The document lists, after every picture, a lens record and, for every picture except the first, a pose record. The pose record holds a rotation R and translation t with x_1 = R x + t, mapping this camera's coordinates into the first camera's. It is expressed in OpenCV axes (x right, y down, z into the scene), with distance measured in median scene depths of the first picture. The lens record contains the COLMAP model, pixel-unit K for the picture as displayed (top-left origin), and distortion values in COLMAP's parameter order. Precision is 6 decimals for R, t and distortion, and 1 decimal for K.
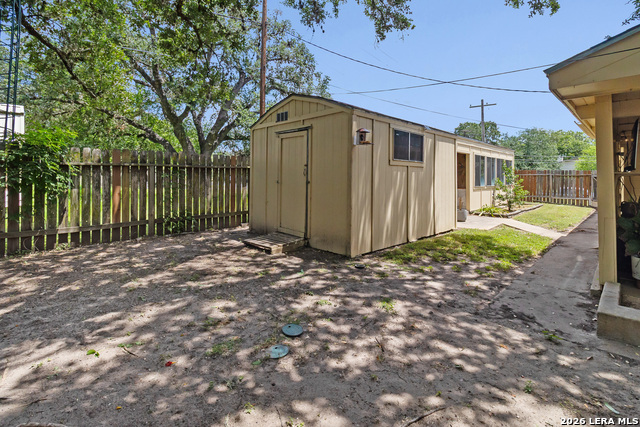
lens RADIAL K [[313.6, 0, 320.2], [0, 313.6, 171.4], [0, 0, 1]] dist [0.000136, -0.000062]
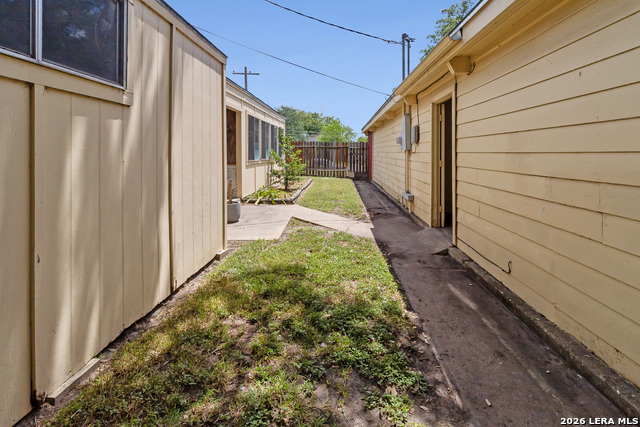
lens RADIAL K [[313.6, 0, 320.2], [0, 313.6, 171.4], [0, 0, 1]] dist [0.000136, -0.000062]
pose [[0.751829, -0.041622, 0.658043, 0.145400], [-0.015867, 0.996575, 0.081162, 0.011803], [-0.659167, -0.071461, 0.748593, 0.349506]]
